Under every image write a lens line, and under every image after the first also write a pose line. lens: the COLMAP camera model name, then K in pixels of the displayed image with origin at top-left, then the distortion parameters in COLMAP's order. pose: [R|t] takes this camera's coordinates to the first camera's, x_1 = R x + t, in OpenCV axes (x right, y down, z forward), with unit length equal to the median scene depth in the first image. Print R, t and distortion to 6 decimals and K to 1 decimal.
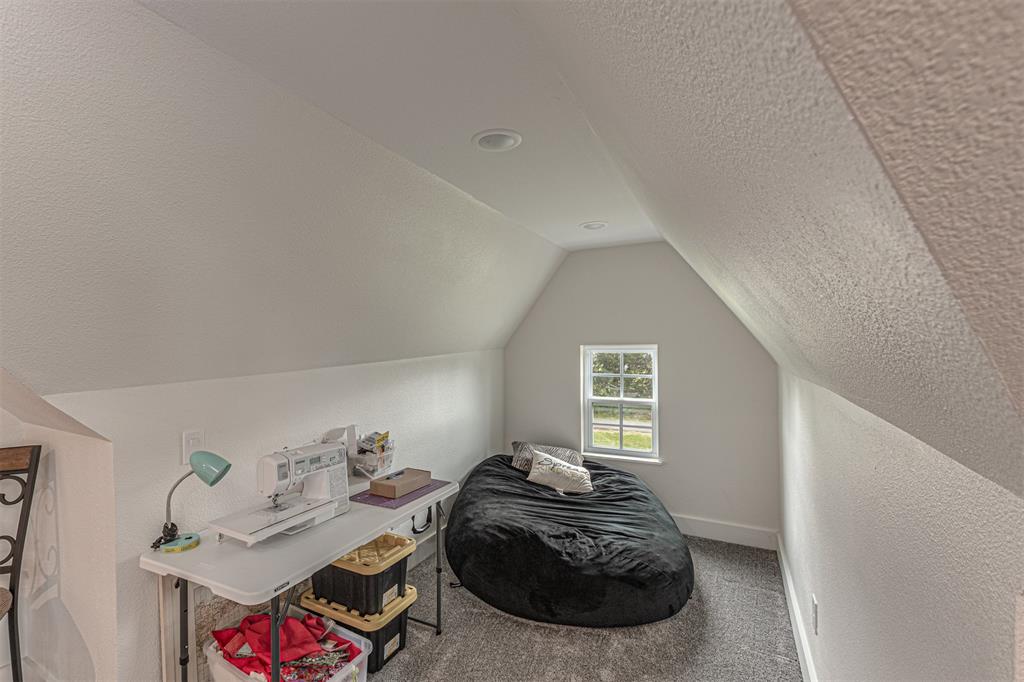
lens RADIAL K [[451.5, 0, 509.7], [0, 451.5, 346.1], [0, 0, 1]] dist [0.000189, 0.000129]
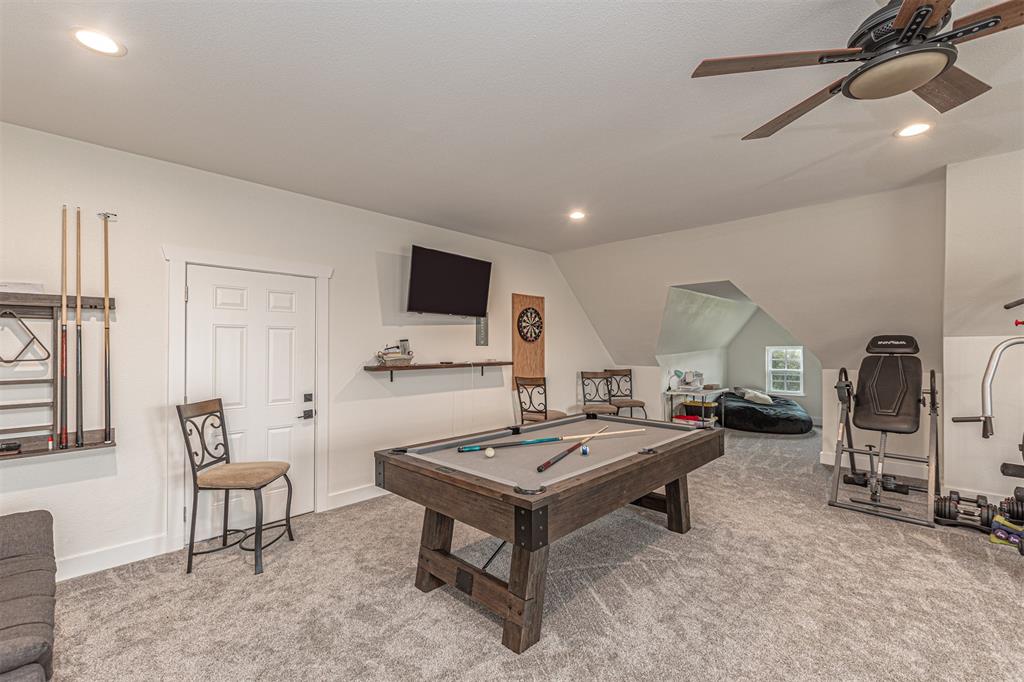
lens RADIAL K [[451.5, 0, 518.2], [0, 451.5, 339.2], [0, 0, 1]] dist [0.000189, 0.000129]
pose [[0.952452, 0.002154, -0.304680, -0.385171], [-0.006170, 0.999906, -0.012216, -0.003919], [0.304625, 0.013515, 0.952377, -1.761614]]
